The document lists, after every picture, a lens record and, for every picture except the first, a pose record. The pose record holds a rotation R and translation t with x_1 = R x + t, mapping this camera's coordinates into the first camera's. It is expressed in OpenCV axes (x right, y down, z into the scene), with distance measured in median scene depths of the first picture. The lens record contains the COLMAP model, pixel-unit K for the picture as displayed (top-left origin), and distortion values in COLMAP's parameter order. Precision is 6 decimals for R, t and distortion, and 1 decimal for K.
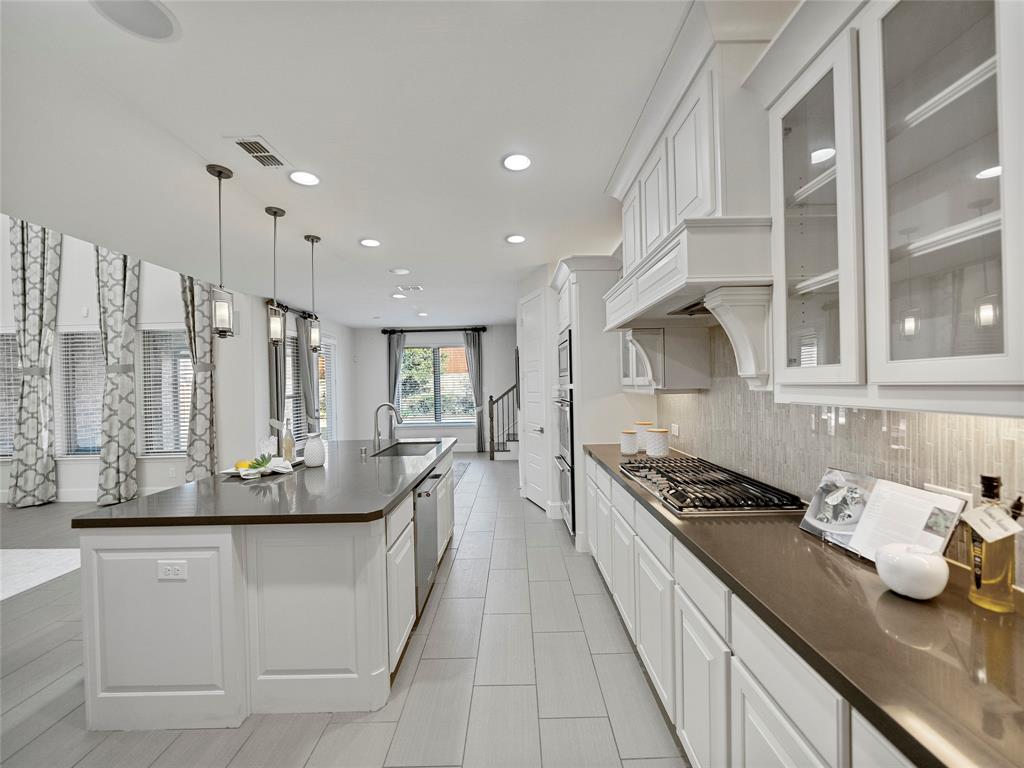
lens RADIAL K [[398.3, 0, 517.0], [0, 398.3, 385.8], [0, 0, 1]] dist [-0.007501, 0.000464]
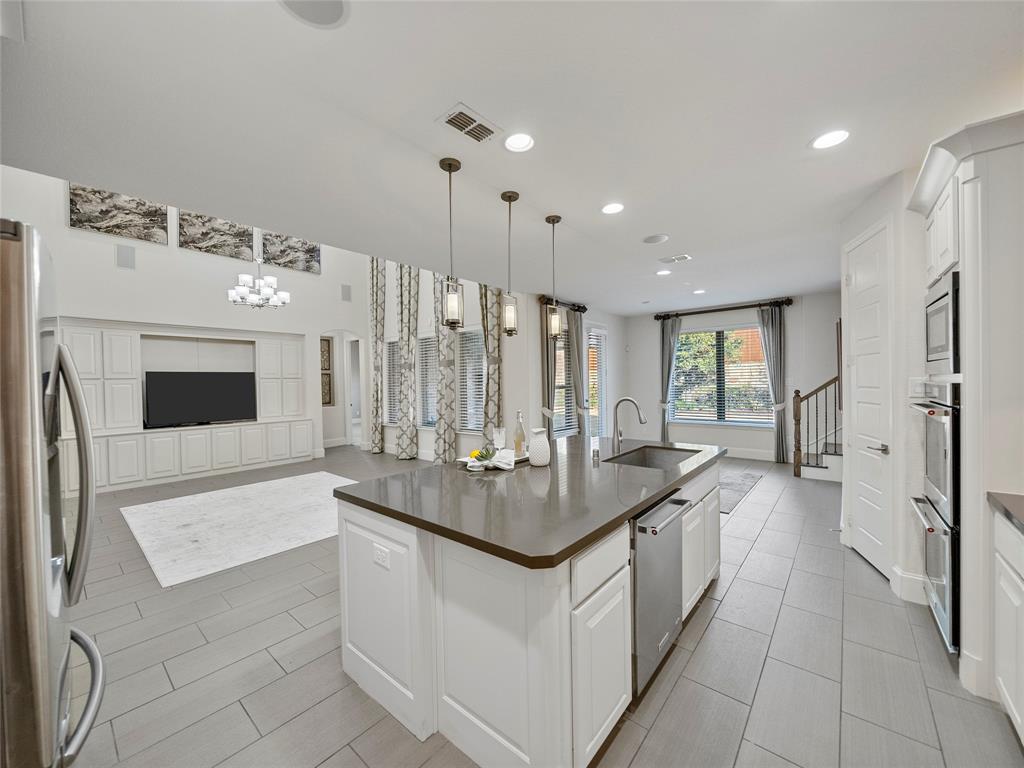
lens RADIAL K [[398.3, 0, 514.3], [0, 398.3, 384.7], [0, 0, 1]] dist [-0.007501, 0.000464]
pose [[0.762214, 0.014493, -0.647163, 0.018466], [-0.001148, 0.999778, 0.021039, -0.000556], [0.647324, -0.015293, 0.762061, 0.147090]]
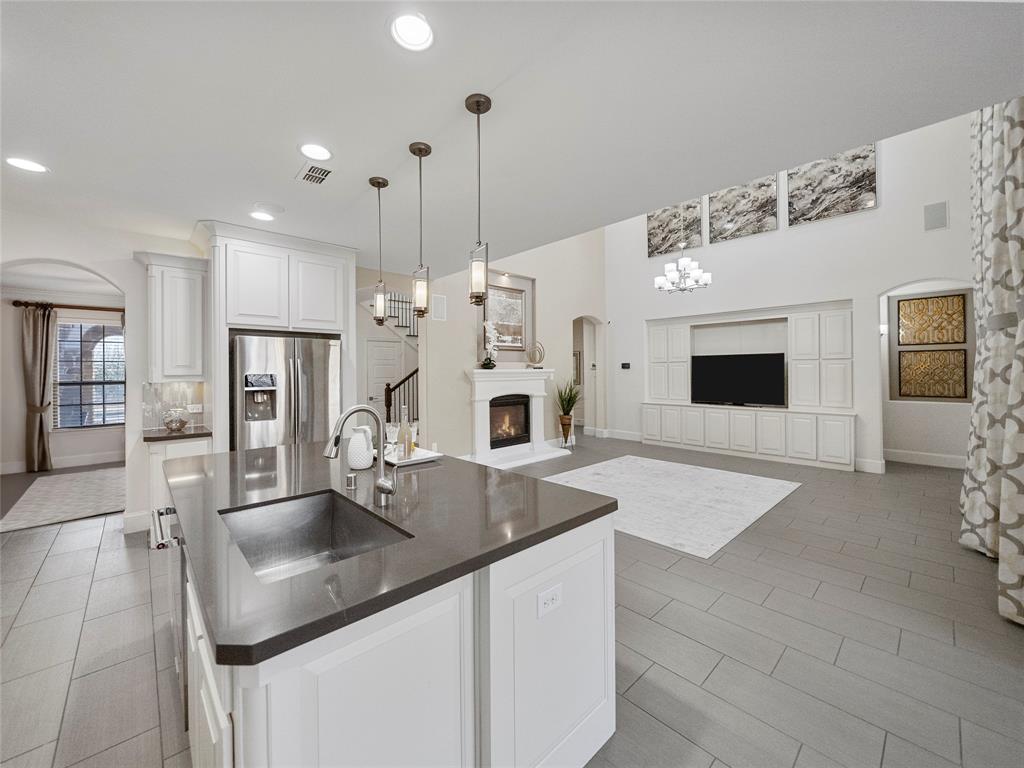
lens RADIAL K [[398.3, 0, 499.4], [0, 398.3, 368.8], [0, 0, 1]] dist [-0.007501, 0.000464]
pose [[-0.741884, 0.025034, -0.670061, -0.099826], [0.022716, 0.999668, 0.012196, -0.000007], [0.670143, -0.006173, -0.742206, 0.959949]]
